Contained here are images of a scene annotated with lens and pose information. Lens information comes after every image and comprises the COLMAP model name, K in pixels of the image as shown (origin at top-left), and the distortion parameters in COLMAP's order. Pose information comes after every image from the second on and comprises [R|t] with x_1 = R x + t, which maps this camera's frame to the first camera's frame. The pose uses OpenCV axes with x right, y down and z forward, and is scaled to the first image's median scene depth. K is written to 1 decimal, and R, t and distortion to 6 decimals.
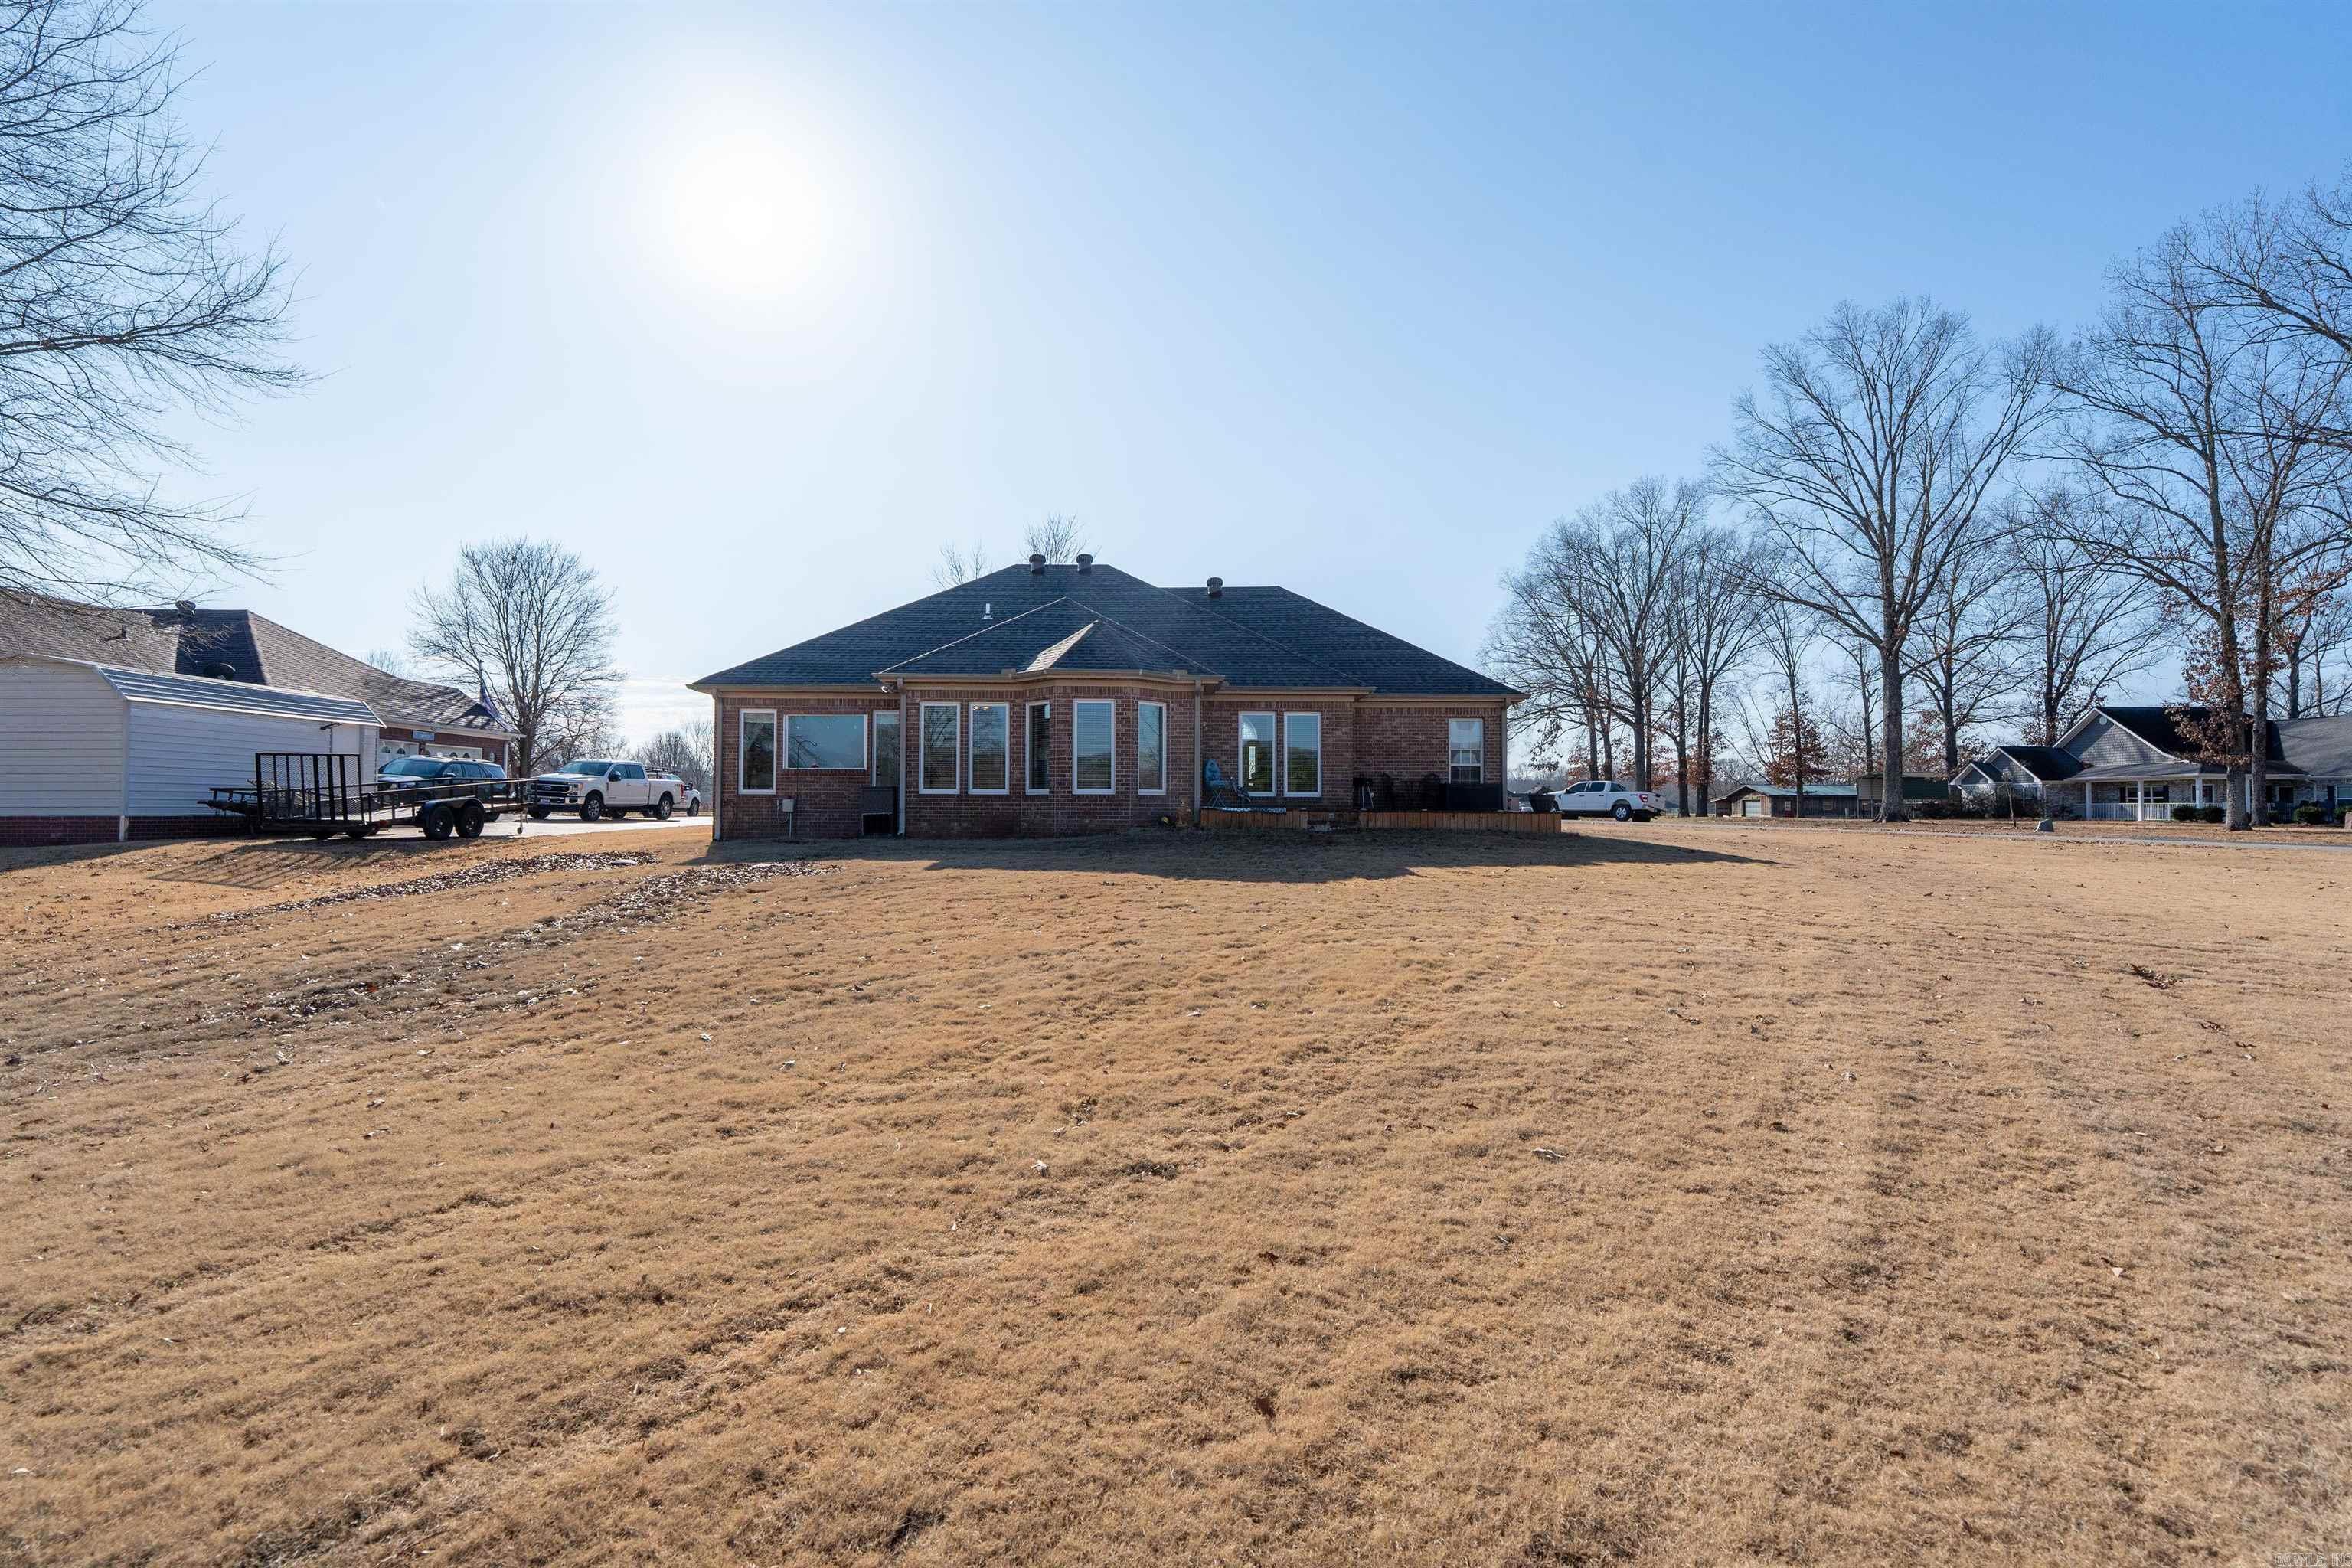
lens RADIAL K [[1052.4, 0, 1182.9], [0, 1052.4, 780.6], [0, 0, 1]] dist [-0.007447, 0.002783]
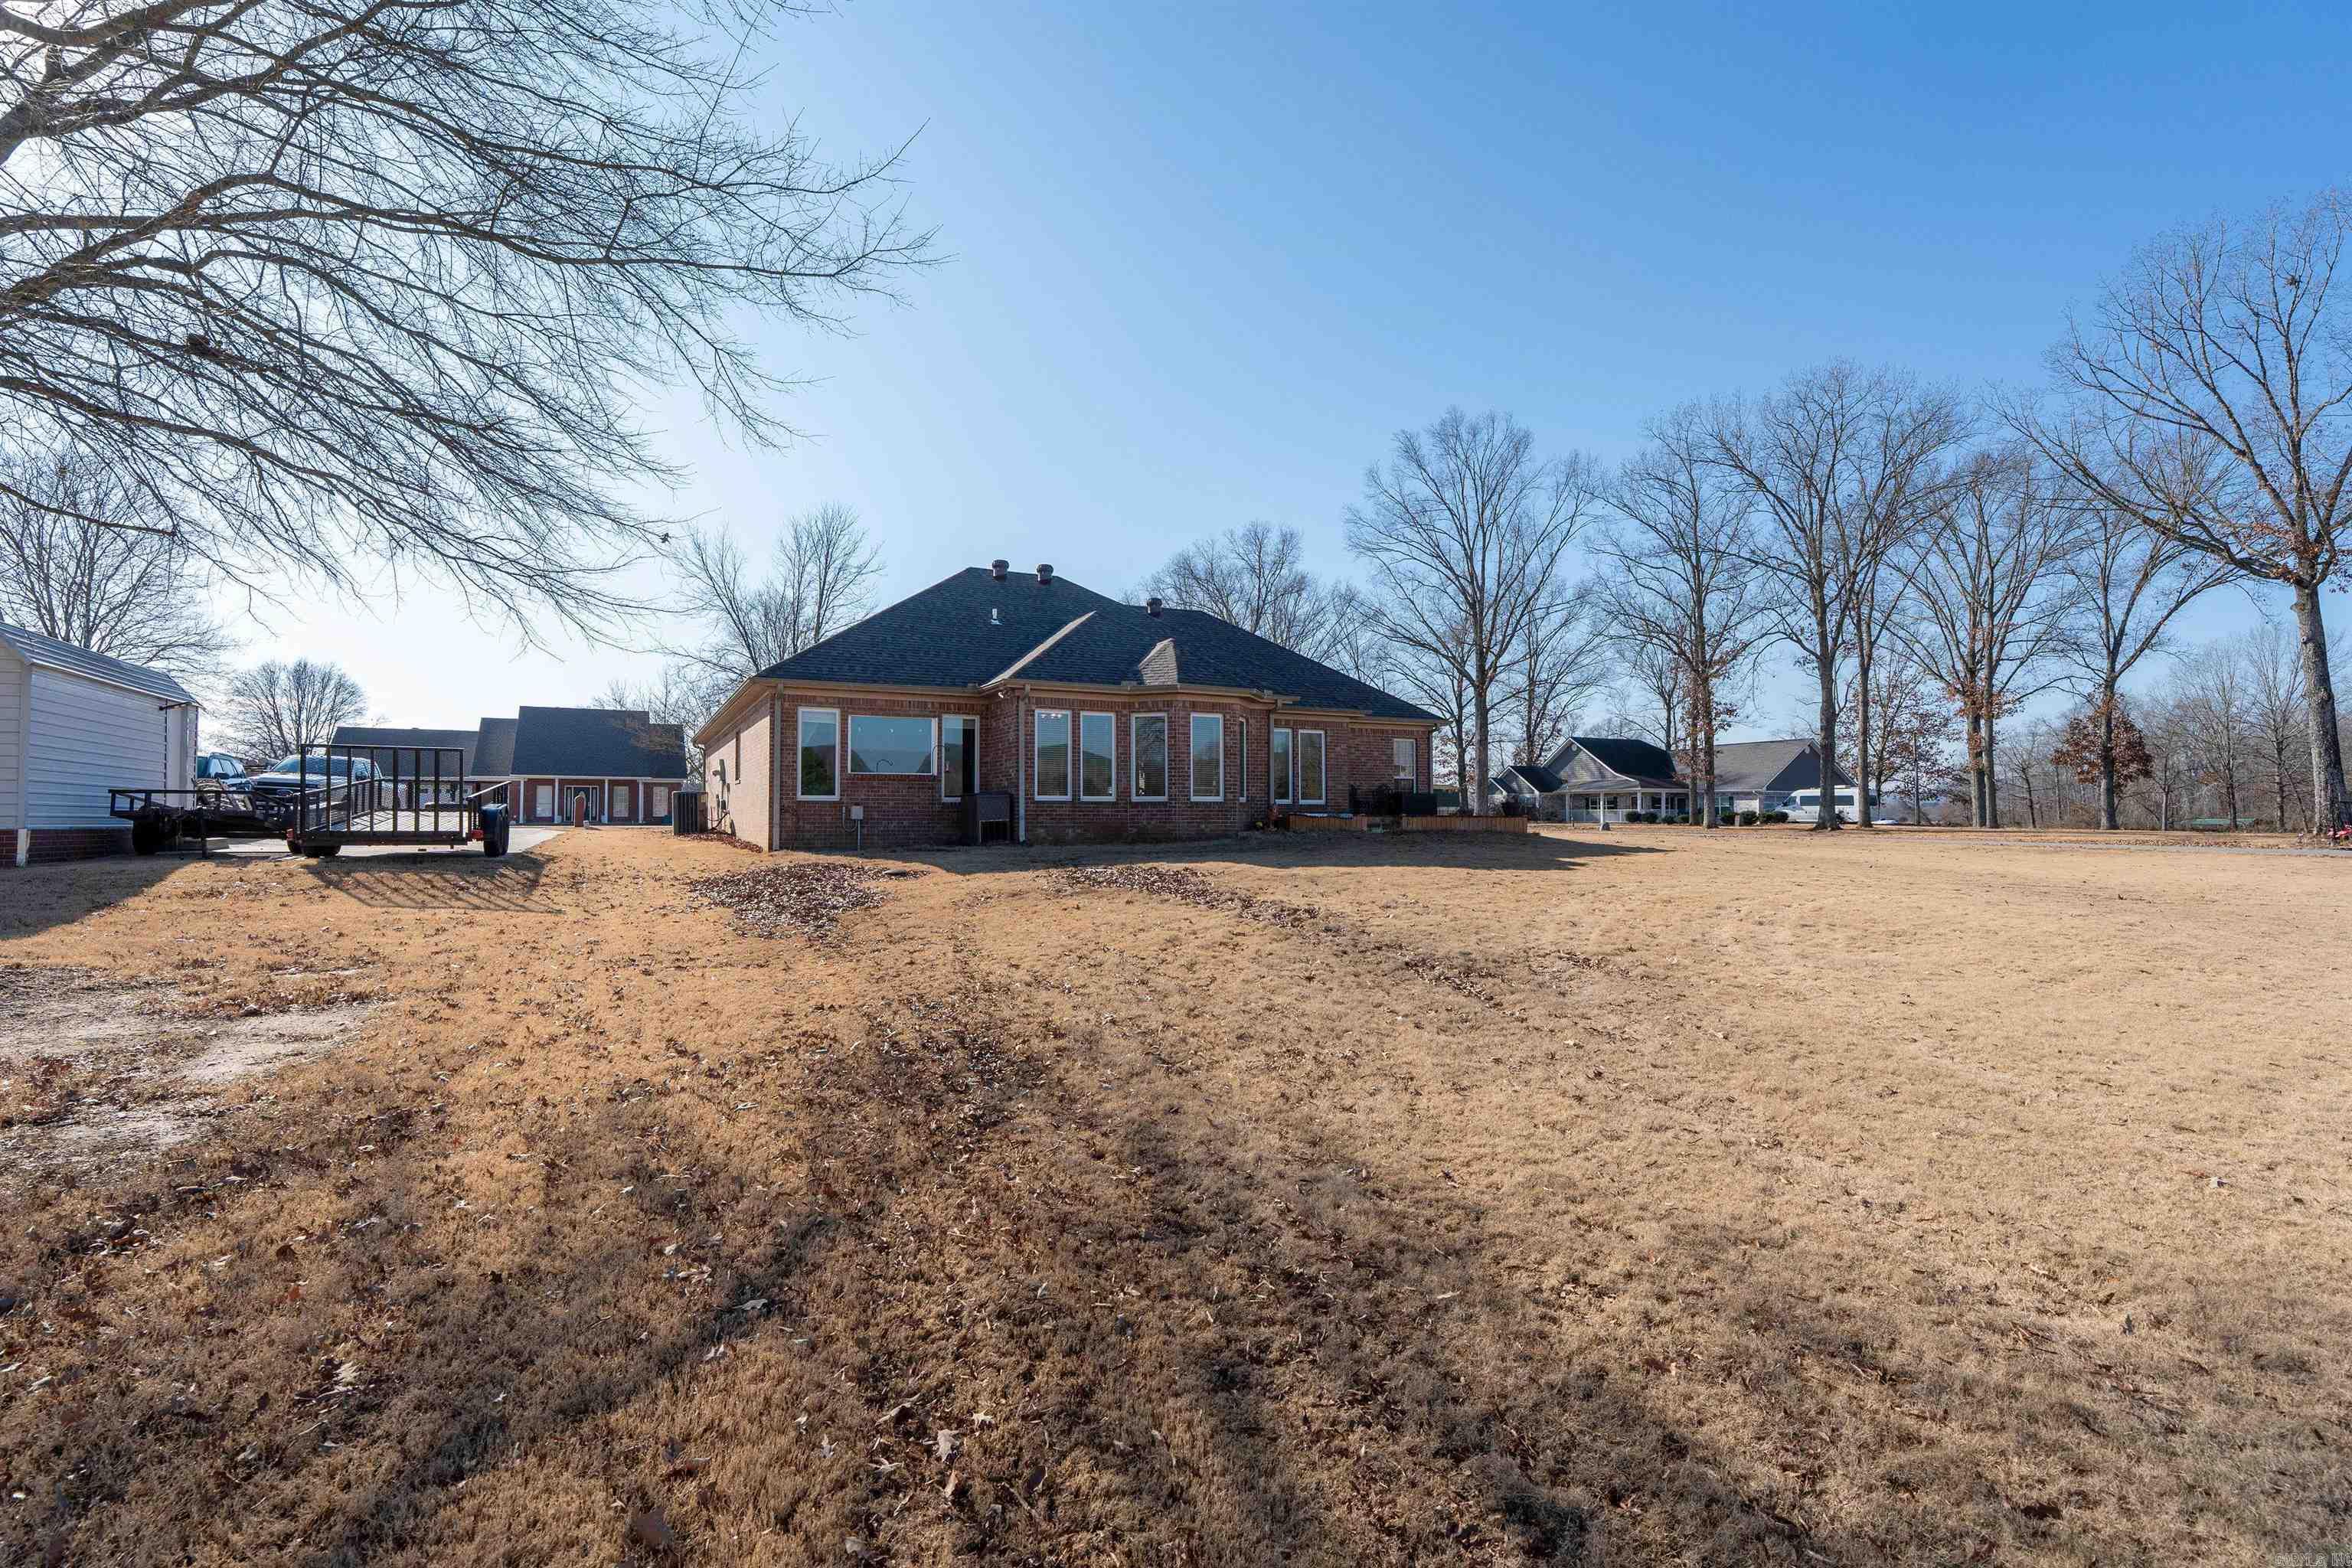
lens RADIAL K [[1052.4, 0, 1189.0], [0, 1052.4, 786.5], [0, 0, 1]] dist [-0.007447, 0.002783]
pose [[0.903191, 0.008586, 0.429153, -0.406825], [-0.008091, 0.999963, -0.002978, 0.000624], [-0.429162, -0.000783, 0.903227, 0.023063]]
